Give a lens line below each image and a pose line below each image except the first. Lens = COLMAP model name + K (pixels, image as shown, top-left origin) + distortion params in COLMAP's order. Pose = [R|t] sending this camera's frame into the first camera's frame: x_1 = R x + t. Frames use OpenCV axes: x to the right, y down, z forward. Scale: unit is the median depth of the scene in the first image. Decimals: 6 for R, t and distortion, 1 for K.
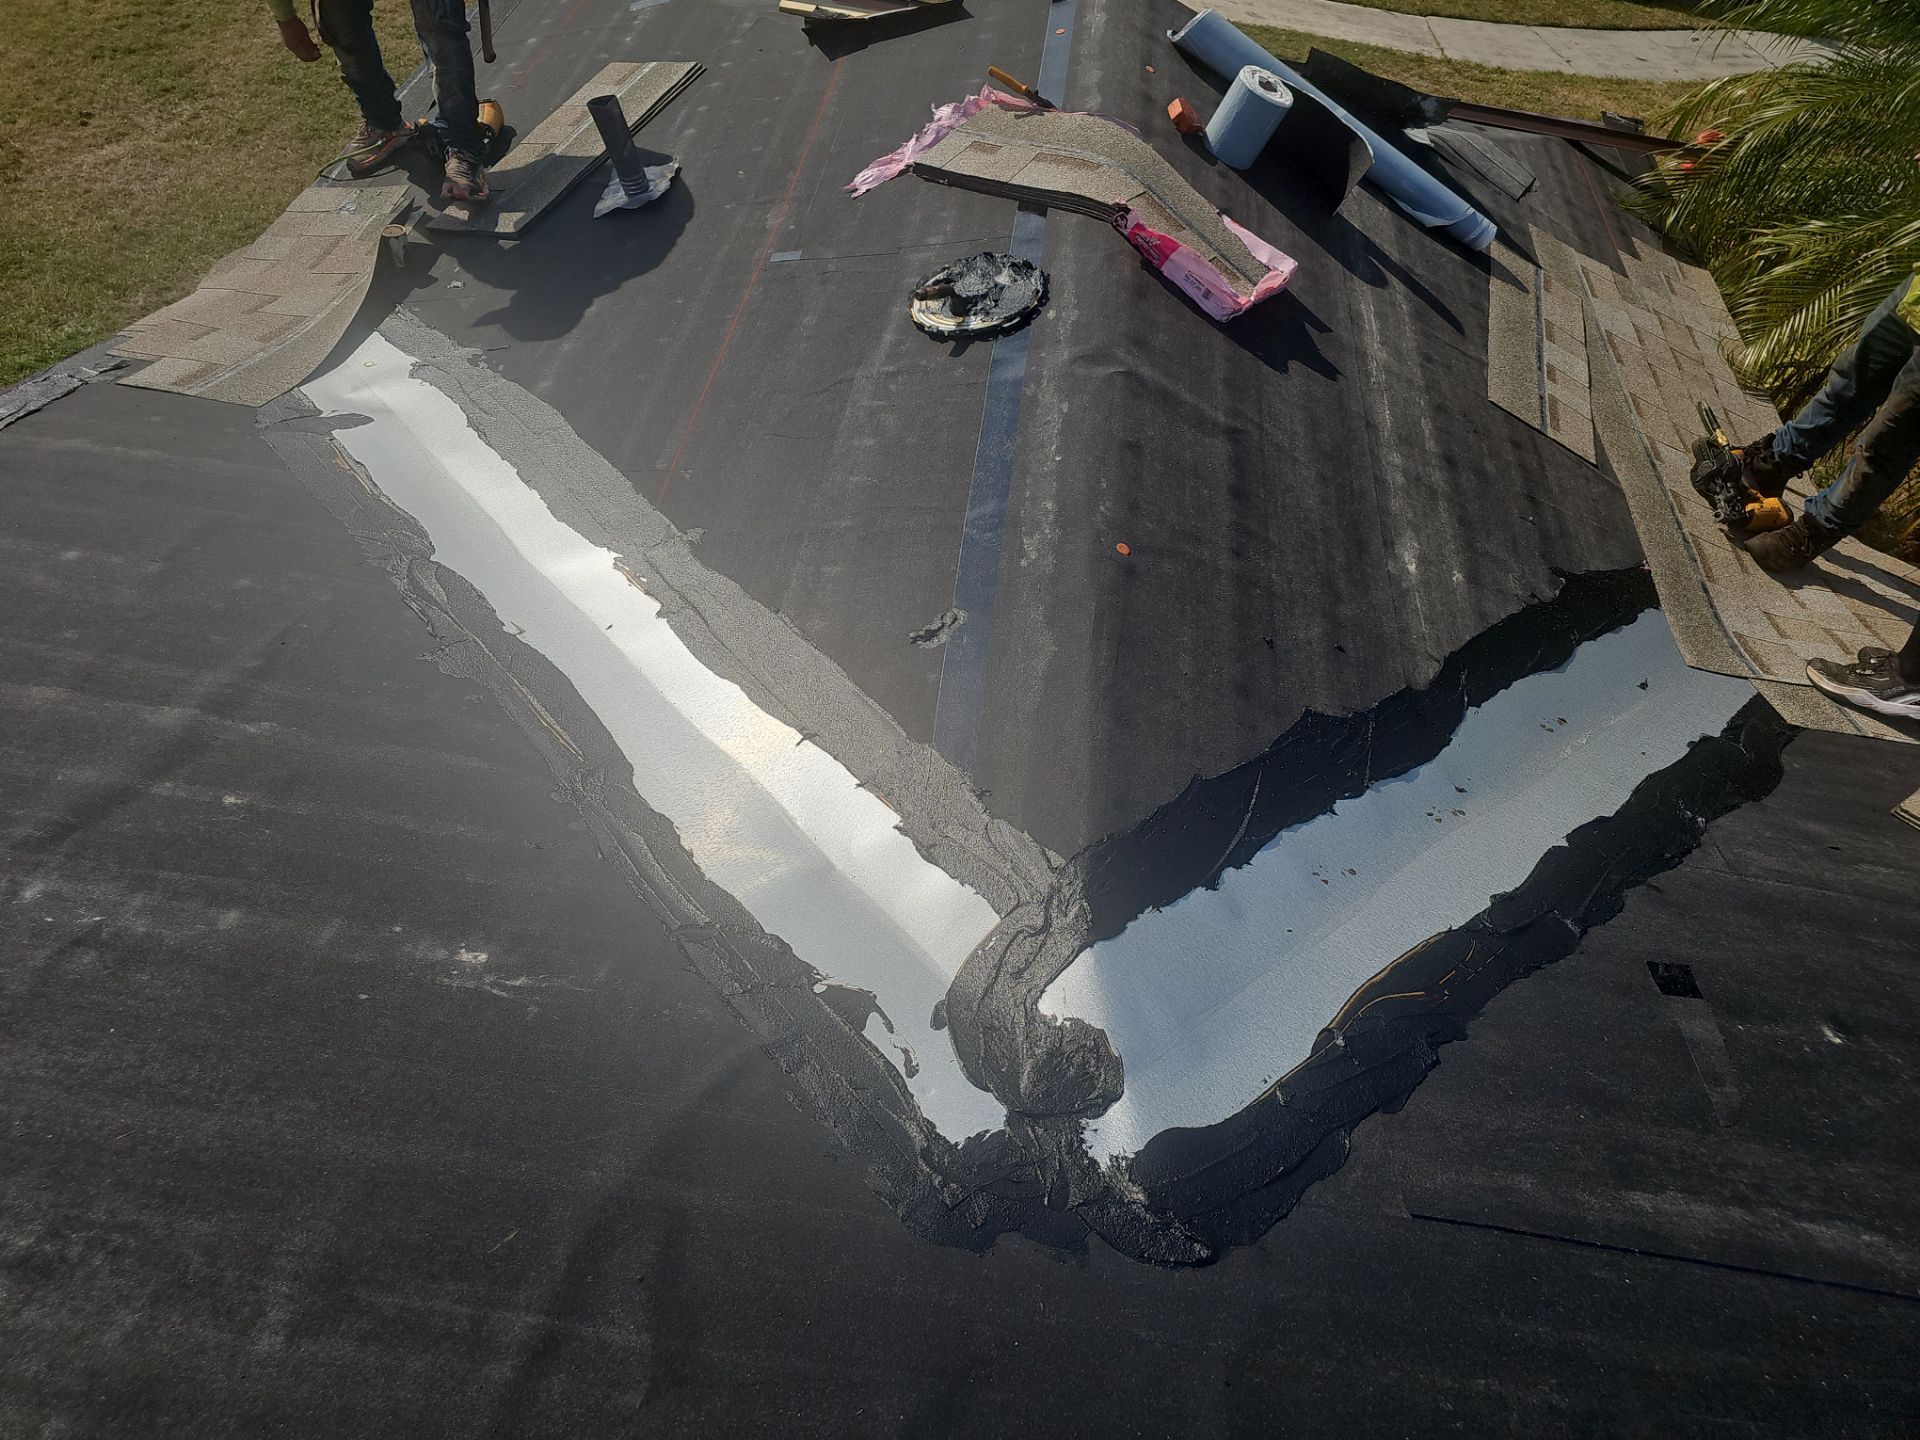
lens RADIAL K [[1289.4, 0, 973.3], [0, 1289.4, 713.6], [0, 0, 1]] dist [0.053043, -0.042687]
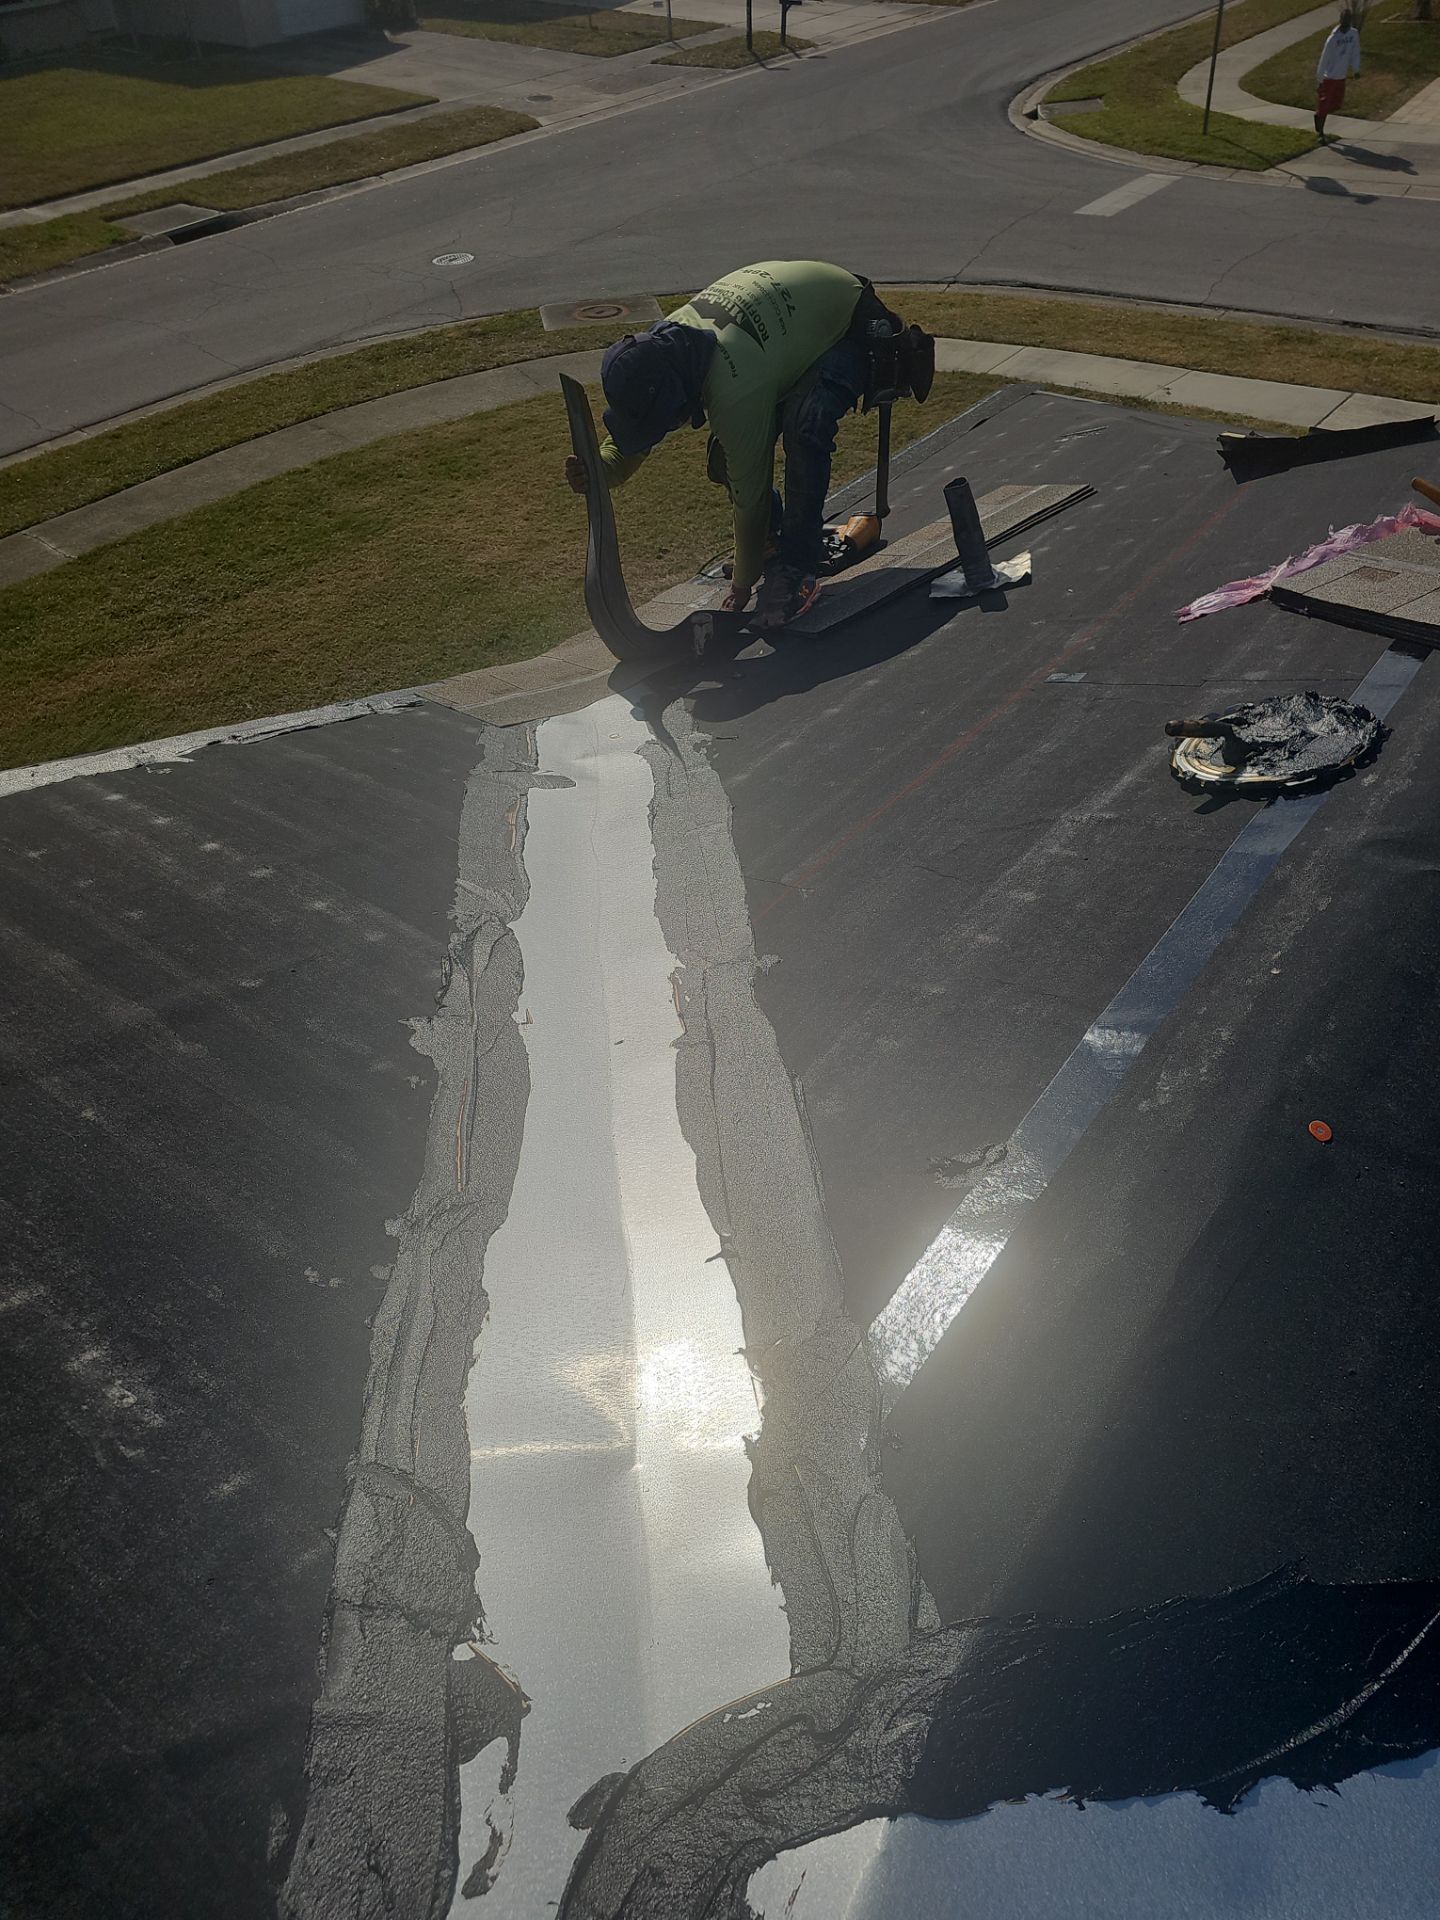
lens RADIAL K [[1289.4, 0, 713.6], [0, 1289.4, 955.6], [0, 0, 1]] dist [0.053043, -0.042687]
pose [[0.834693, 0.215427, -0.506833, 0.159266], [-0.295802, 0.951667, -0.082648, -0.065311], [0.464531, 0.218907, 0.858073, 0.294488]]
